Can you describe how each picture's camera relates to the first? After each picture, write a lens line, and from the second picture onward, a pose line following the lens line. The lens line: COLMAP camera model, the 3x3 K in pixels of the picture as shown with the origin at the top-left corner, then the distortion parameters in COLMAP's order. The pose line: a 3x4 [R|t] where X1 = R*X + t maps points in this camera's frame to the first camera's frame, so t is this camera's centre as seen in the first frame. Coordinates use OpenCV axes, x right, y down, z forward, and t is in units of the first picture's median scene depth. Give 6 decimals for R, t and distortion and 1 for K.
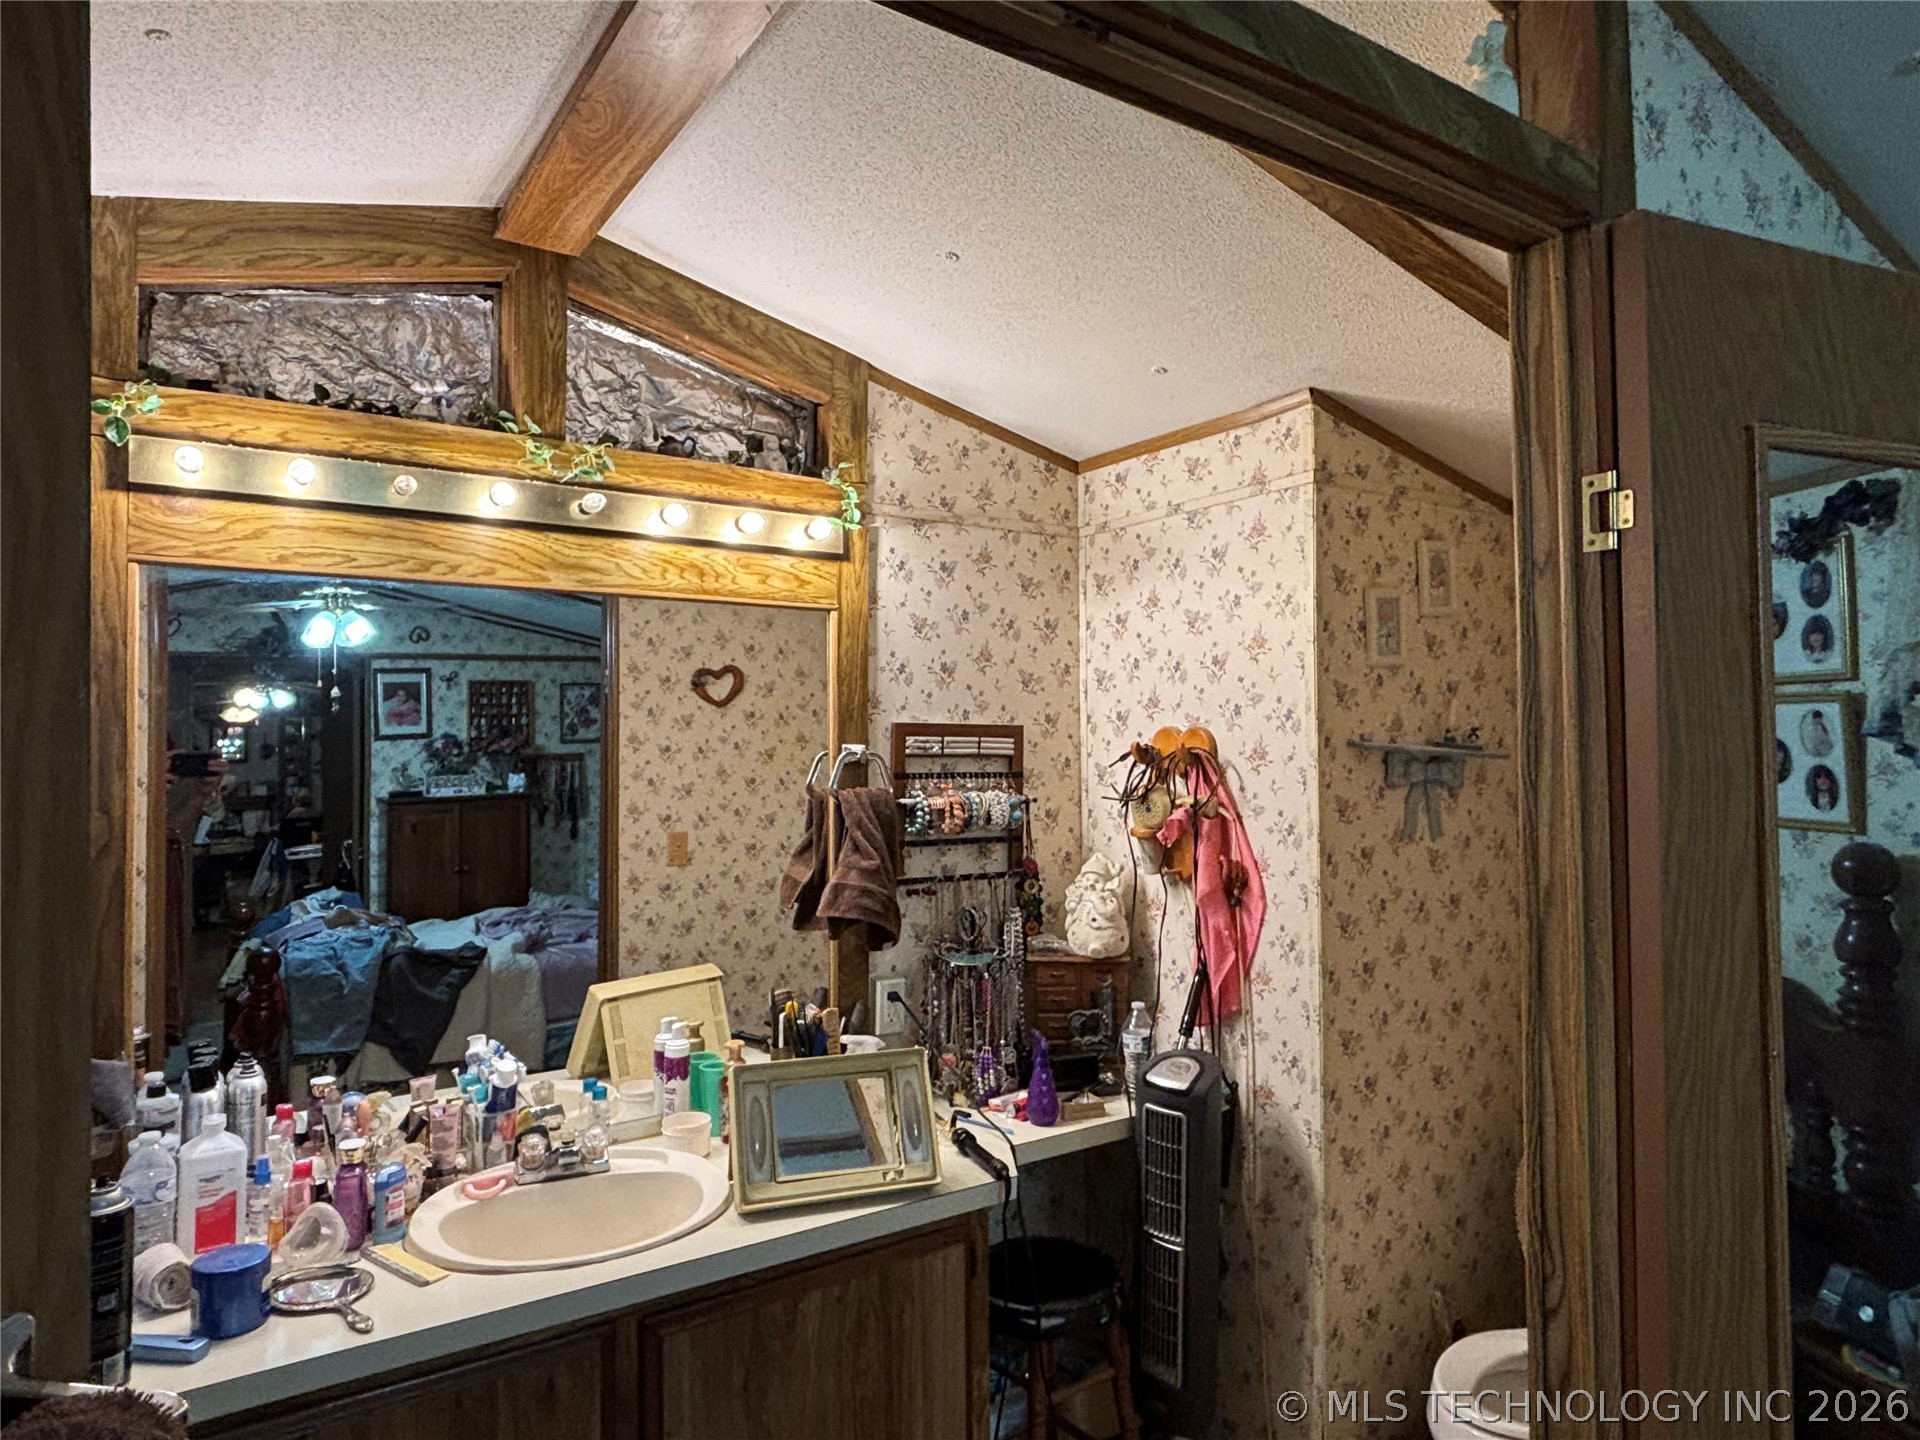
lens RADIAL K [[1155.6, 0, 955.3], [0, 1155.6, 719.7], [0, 0, 1]] dist [0.056013, -0.079619]
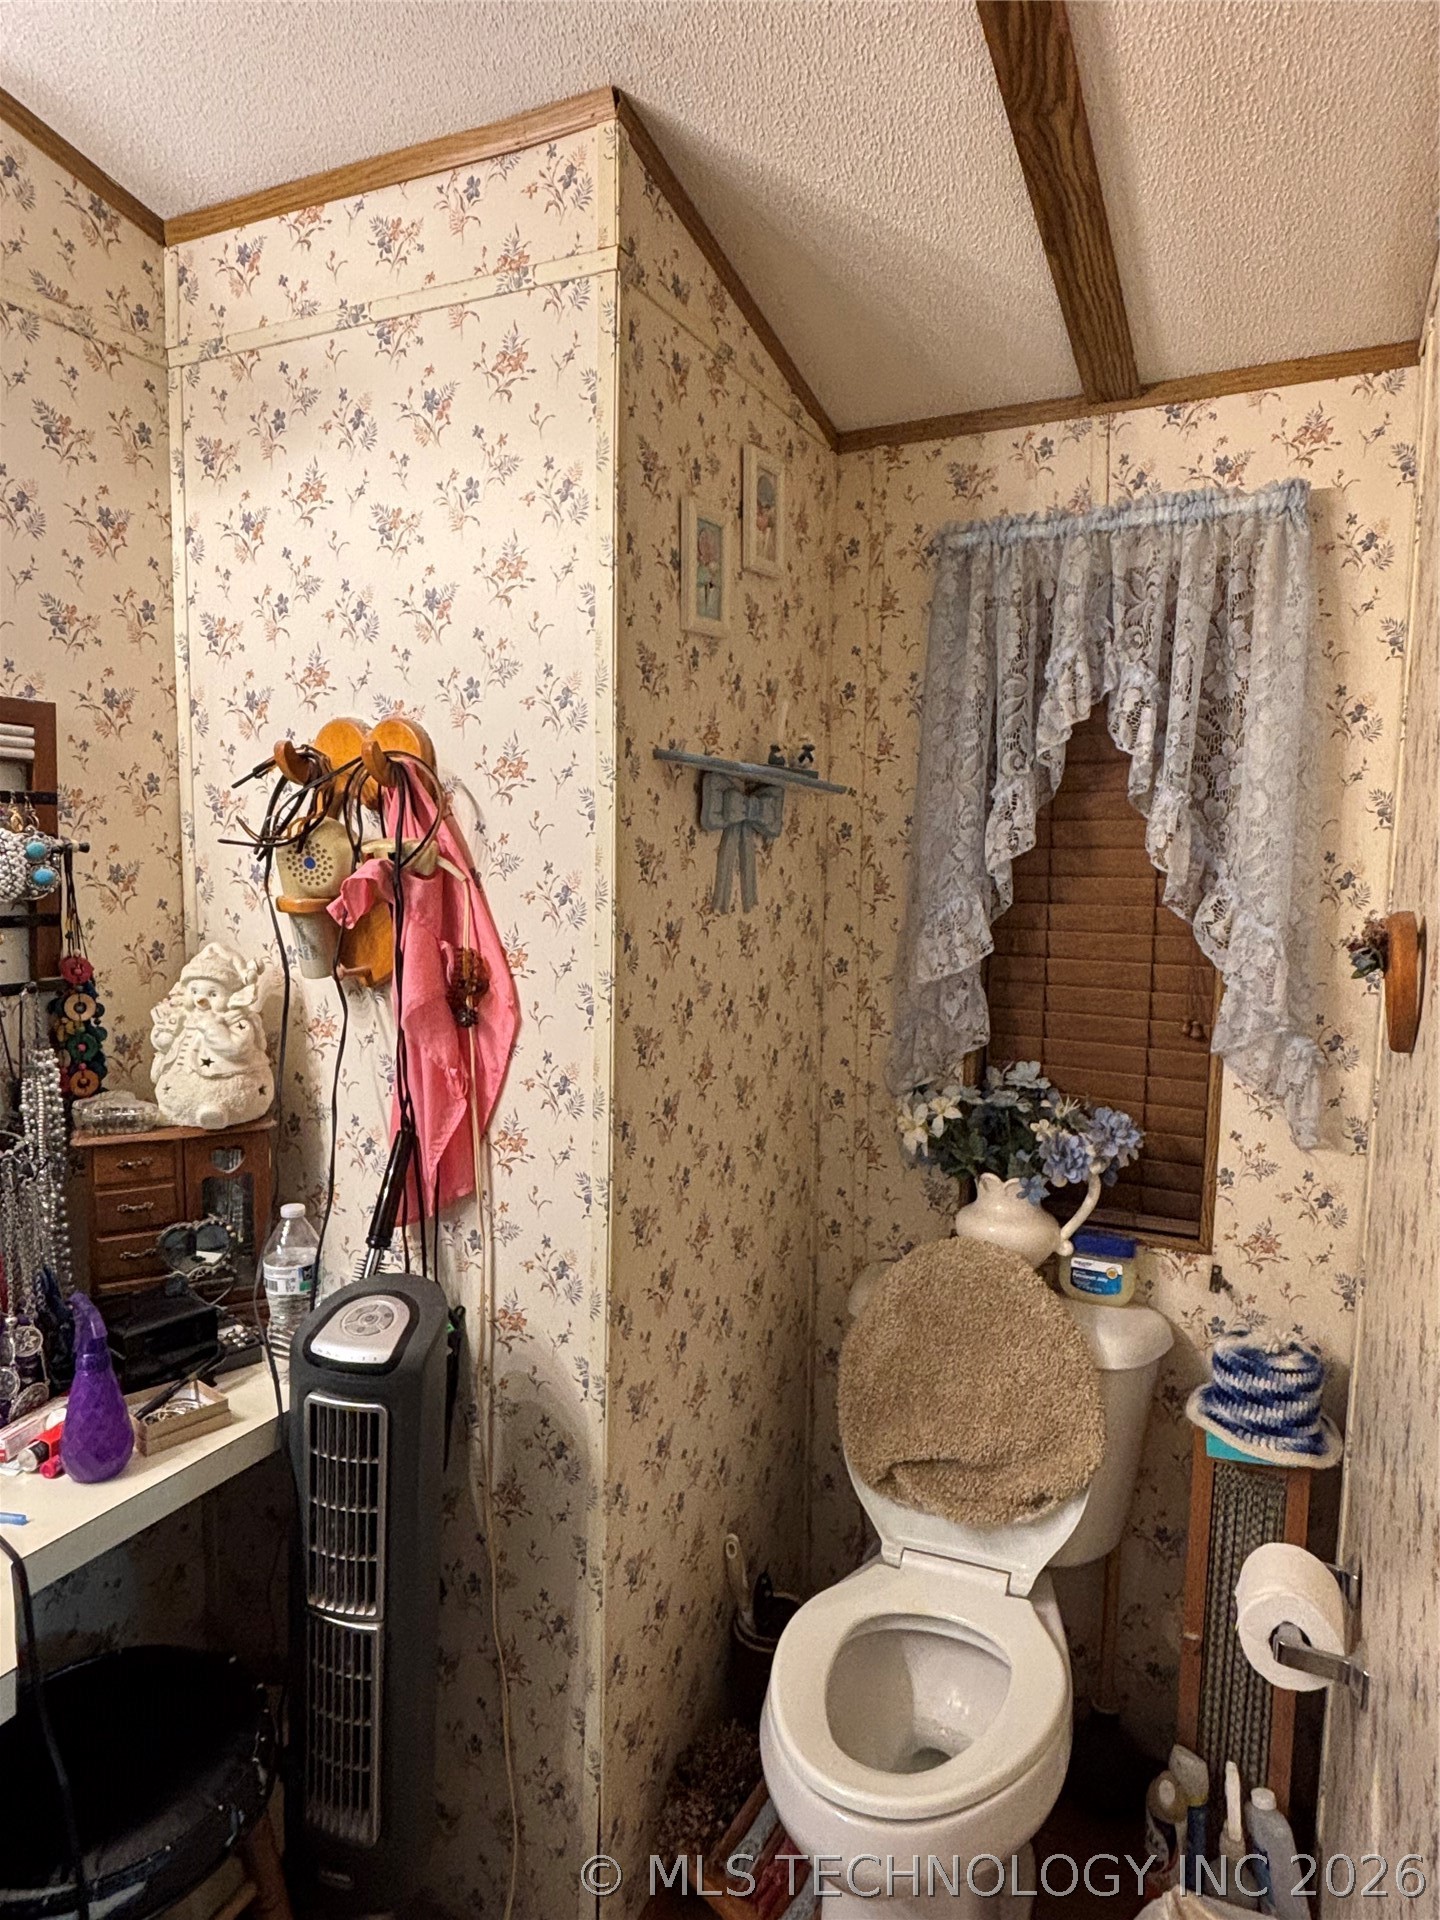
lens RADIAL K [[1155.6, 0, 731.9], [0, 1155.6, 953.2], [0, 0, 1]] dist [0.056013, -0.079619]
pose [[0.863989, -0.029270, 0.502659, 0.061180], [-0.034600, 0.992498, 0.117265, 0.049366], [-0.502320, -0.118708, 0.856495, 0.423618]]
